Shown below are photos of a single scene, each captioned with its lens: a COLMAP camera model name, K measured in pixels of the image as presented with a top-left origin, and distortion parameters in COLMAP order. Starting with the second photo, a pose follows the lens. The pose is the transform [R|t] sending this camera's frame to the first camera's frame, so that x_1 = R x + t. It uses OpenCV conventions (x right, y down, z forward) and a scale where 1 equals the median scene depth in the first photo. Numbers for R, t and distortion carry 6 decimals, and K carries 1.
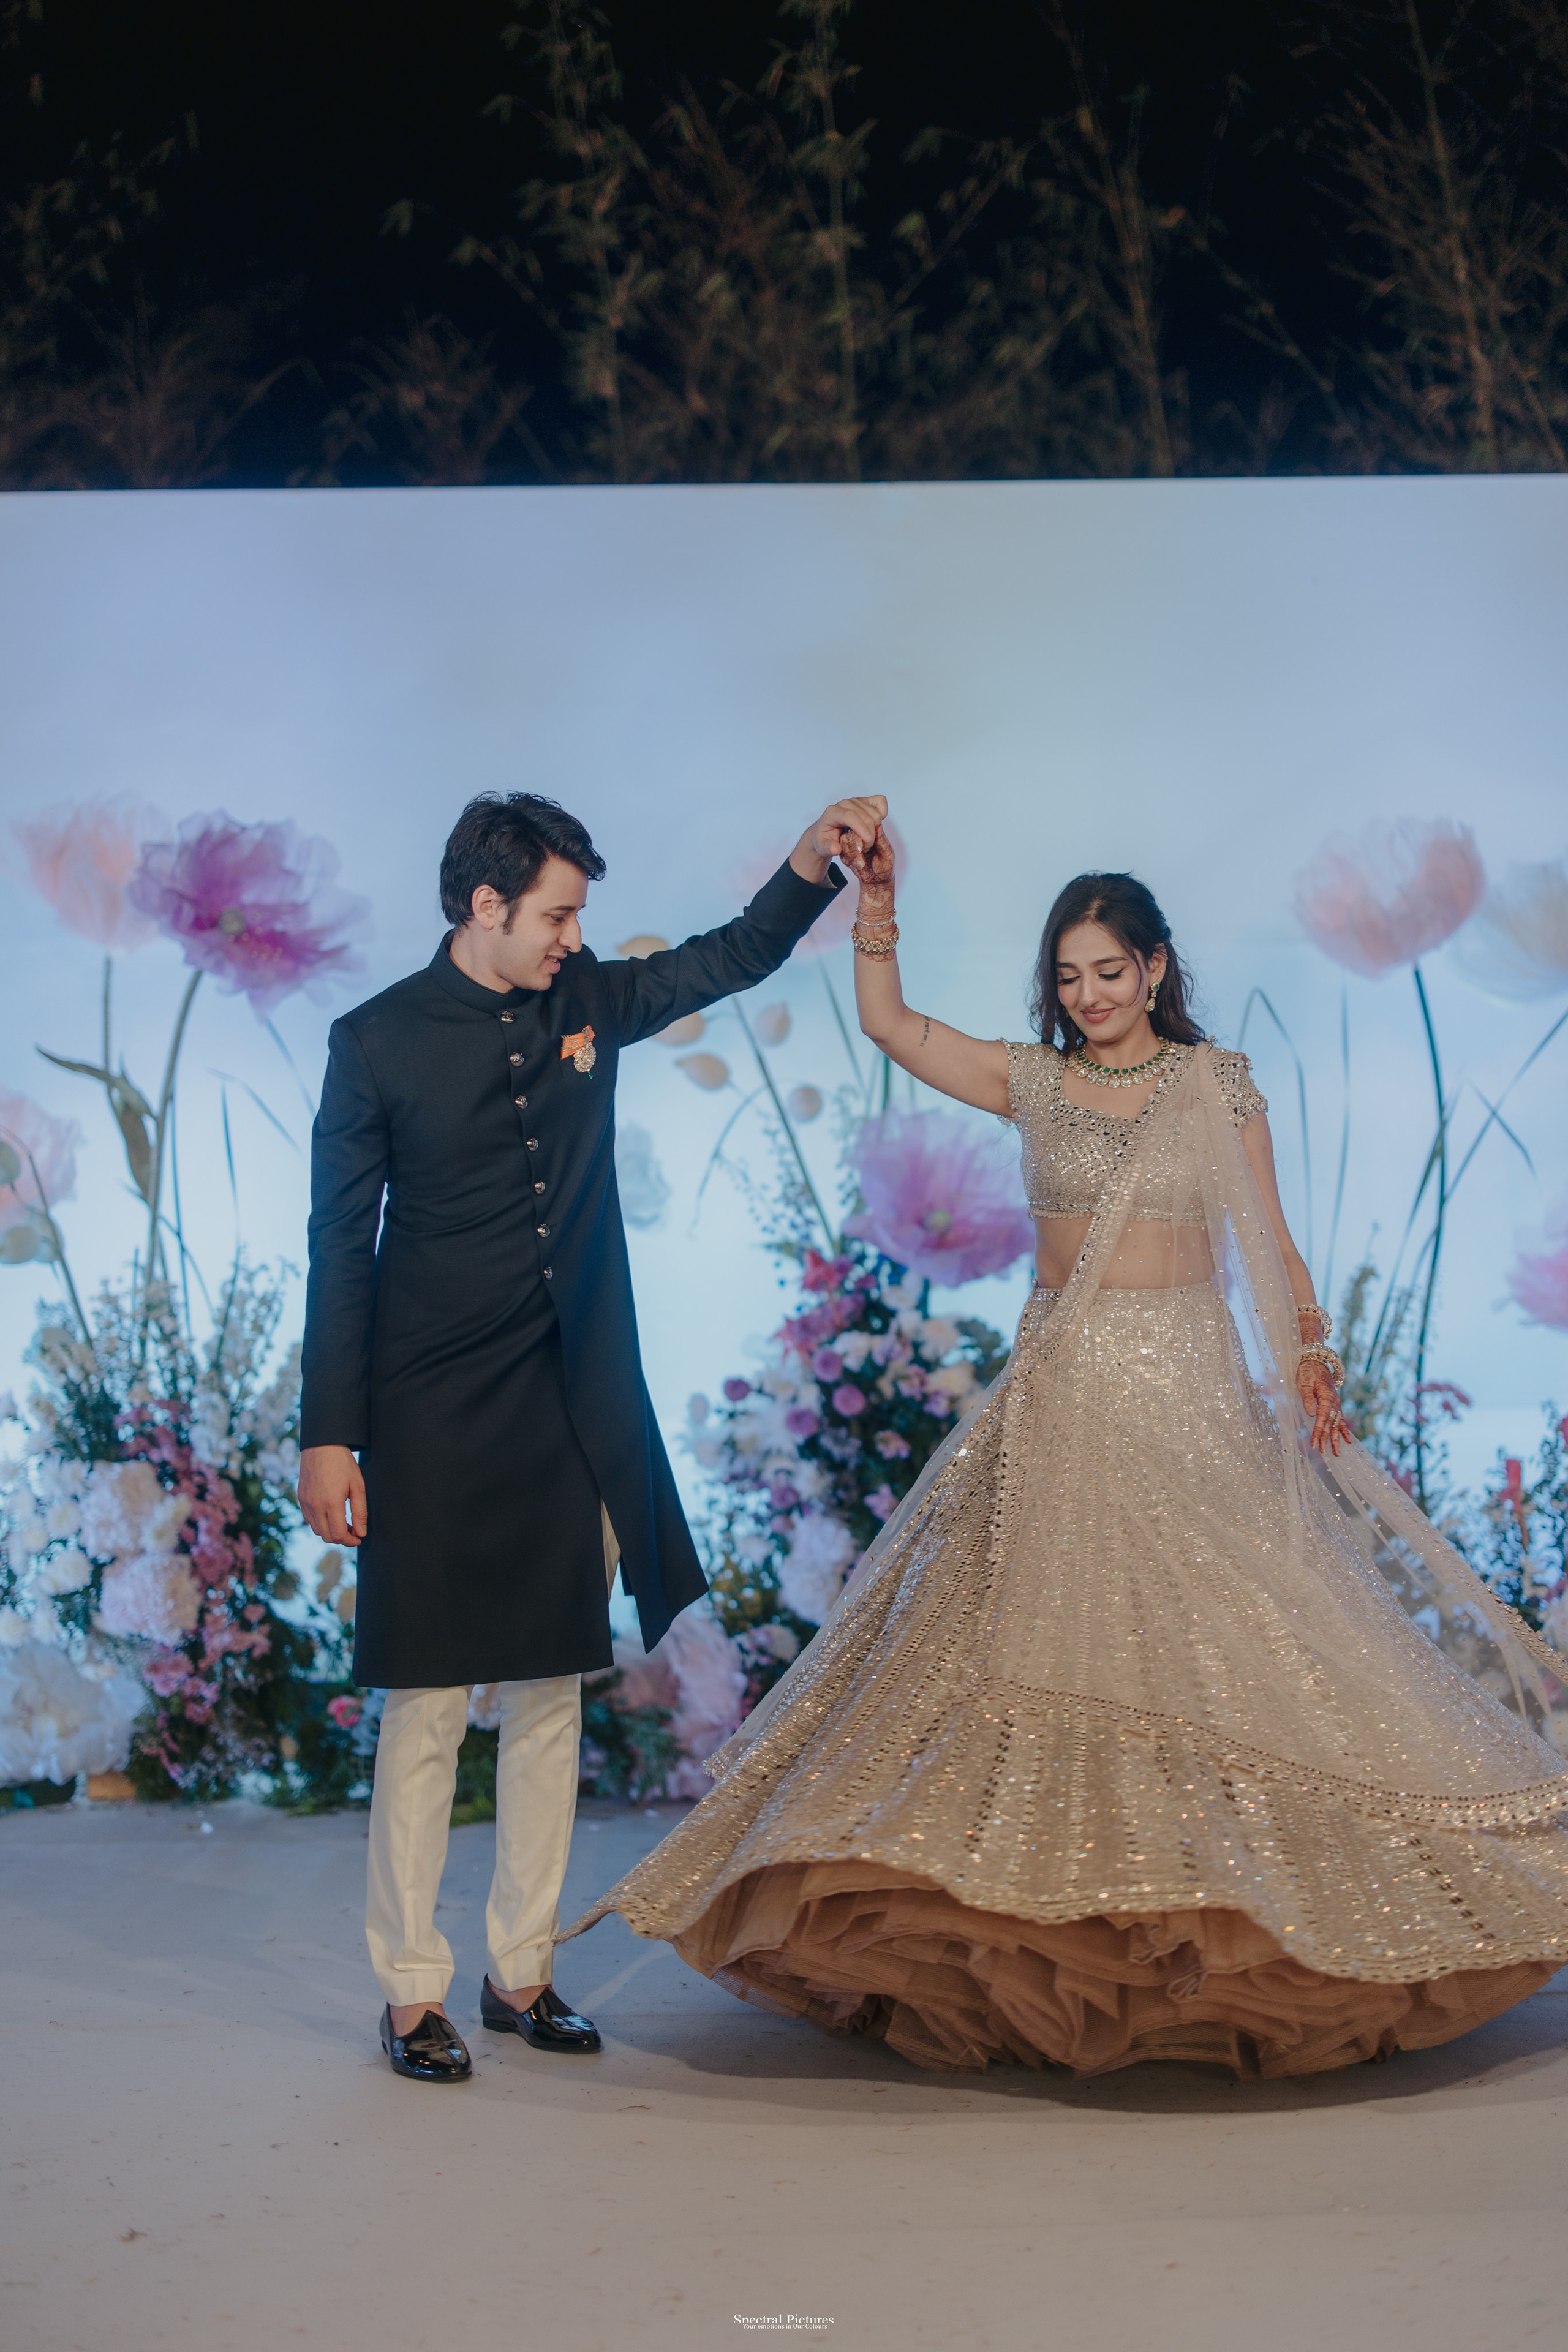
lens RADIAL K [[3347.9, 0, 784.0], [0, 3347.9, 1176.0], [0, 0, 1]] dist [-0.011241, 0.025559]
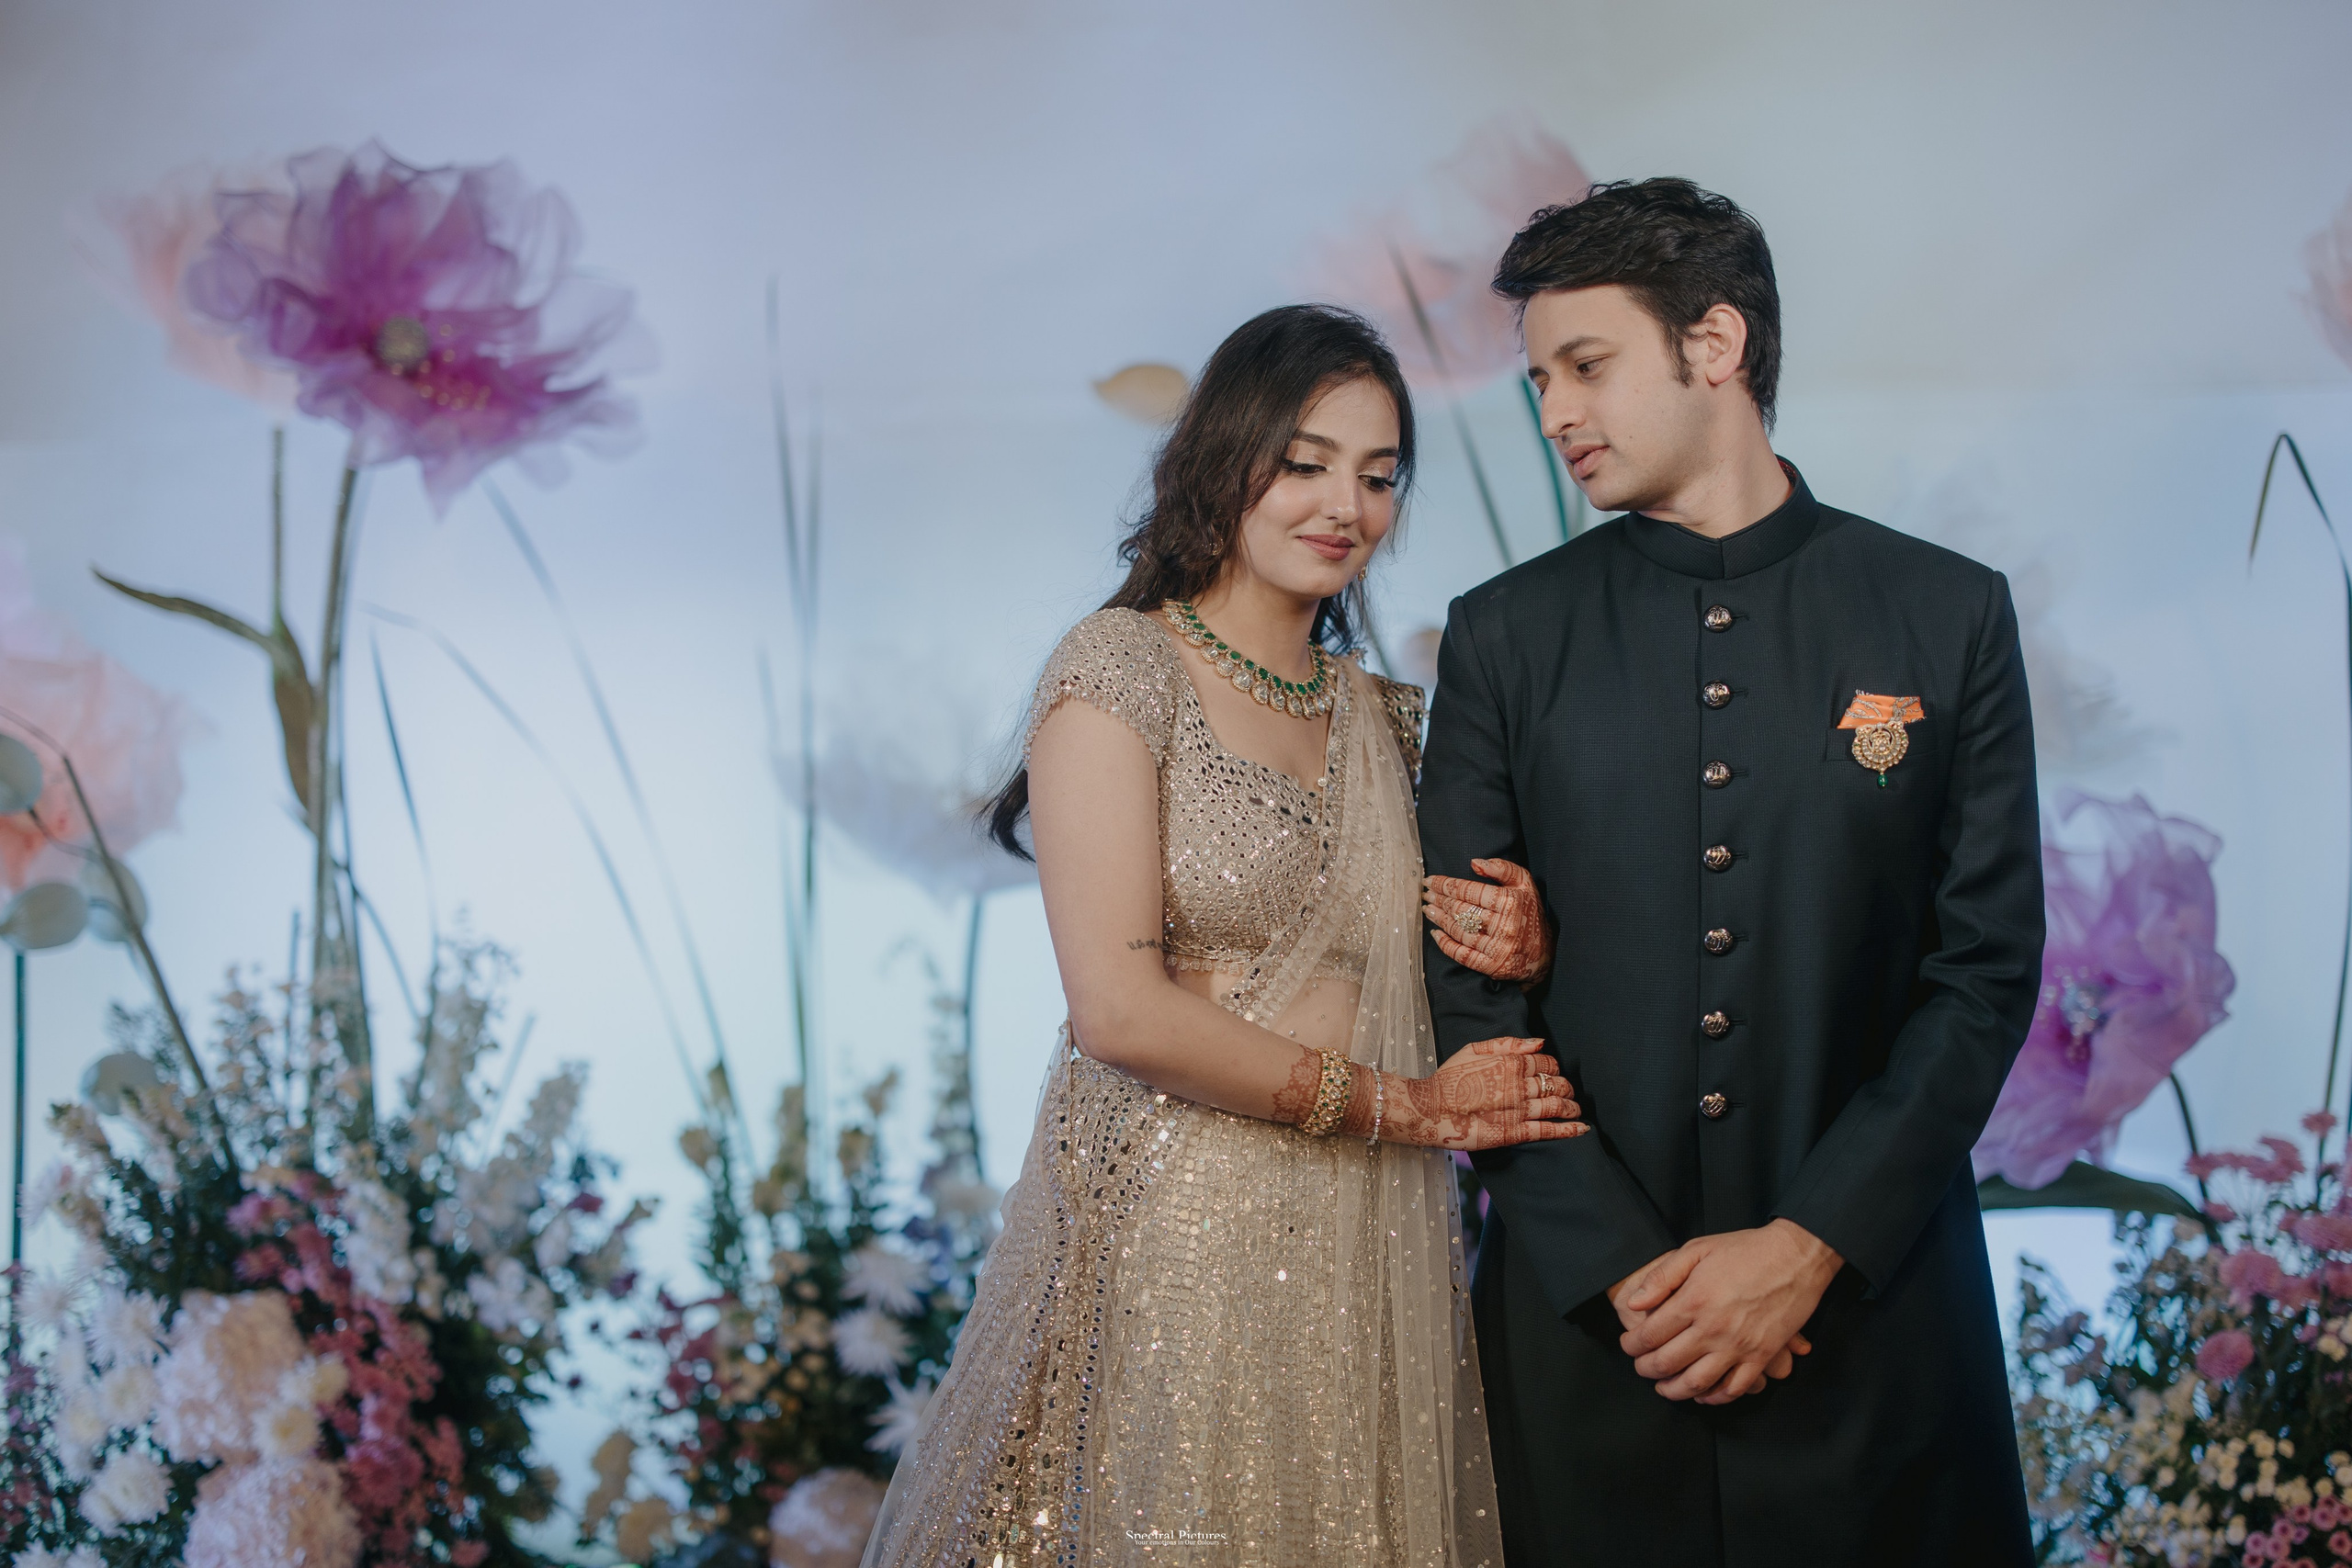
lens RADIAL K [[3352.9, 0, 1176.0], [0, 3352.9, 784.0], [0, 0, 1]] dist [-0.026608, 0.039585]
pose [[0.996930, -0.003757, -0.078214, 0.008072], [0.005000, 0.999864, 0.015704, -0.009832], [0.078144, -0.016046, 0.996813, 0.446155]]
